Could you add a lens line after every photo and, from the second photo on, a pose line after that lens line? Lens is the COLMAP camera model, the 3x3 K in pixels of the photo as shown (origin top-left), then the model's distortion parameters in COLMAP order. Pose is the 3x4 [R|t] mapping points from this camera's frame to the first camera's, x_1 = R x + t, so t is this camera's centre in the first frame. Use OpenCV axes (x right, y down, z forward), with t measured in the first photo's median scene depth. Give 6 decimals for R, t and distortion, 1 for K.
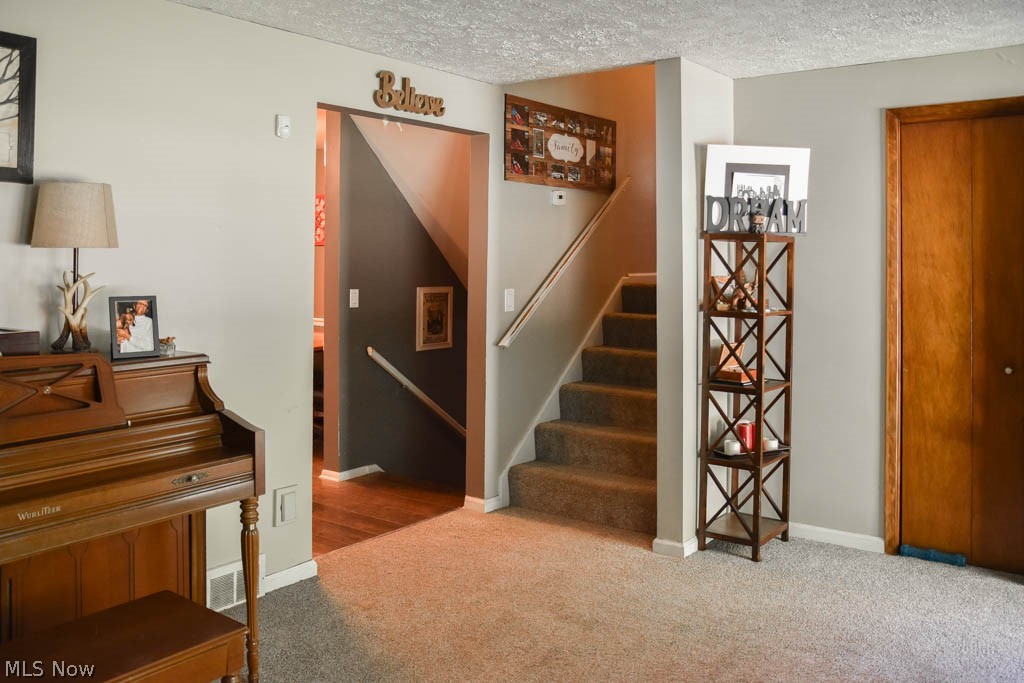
lens RADIAL K [[857.4, 0, 512.0], [0, 857.4, 341.5], [0, 0, 1]] dist [-0.002245, -0.001489]
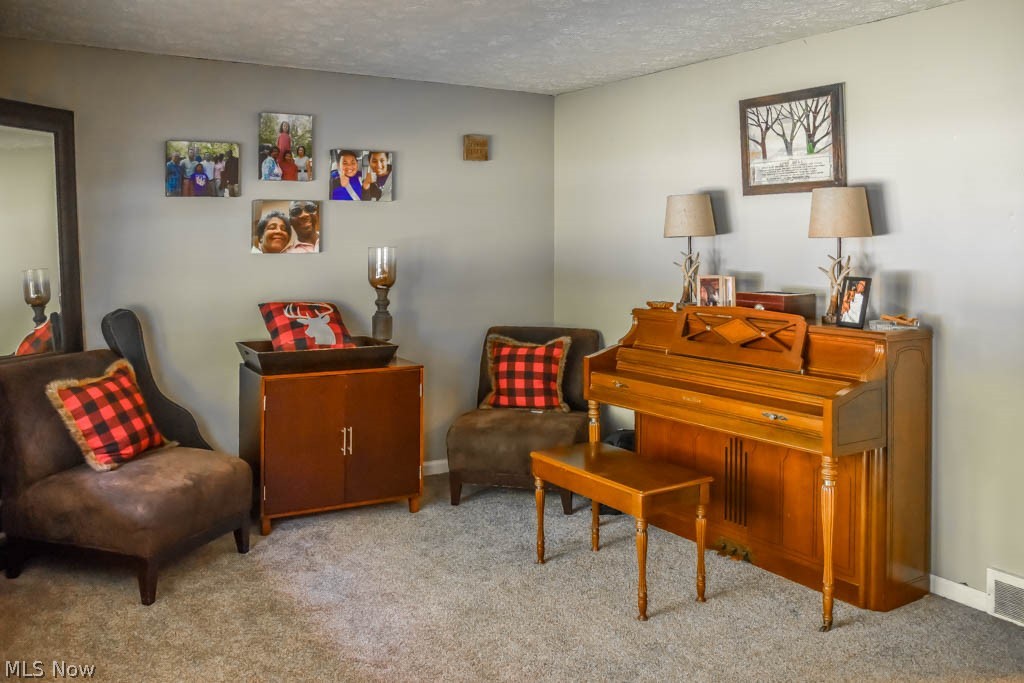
lens RADIAL K [[857.4, 0, 512.0], [0, 857.4, 341.5], [0, 0, 1]] dist [-0.002245, -0.001489]
pose [[-0.393683, 0.099307, -0.913867, 0.869610], [-0.086058, 0.985800, 0.144196, -0.095944], [0.915209, 0.135413, -0.379546, 1.027965]]
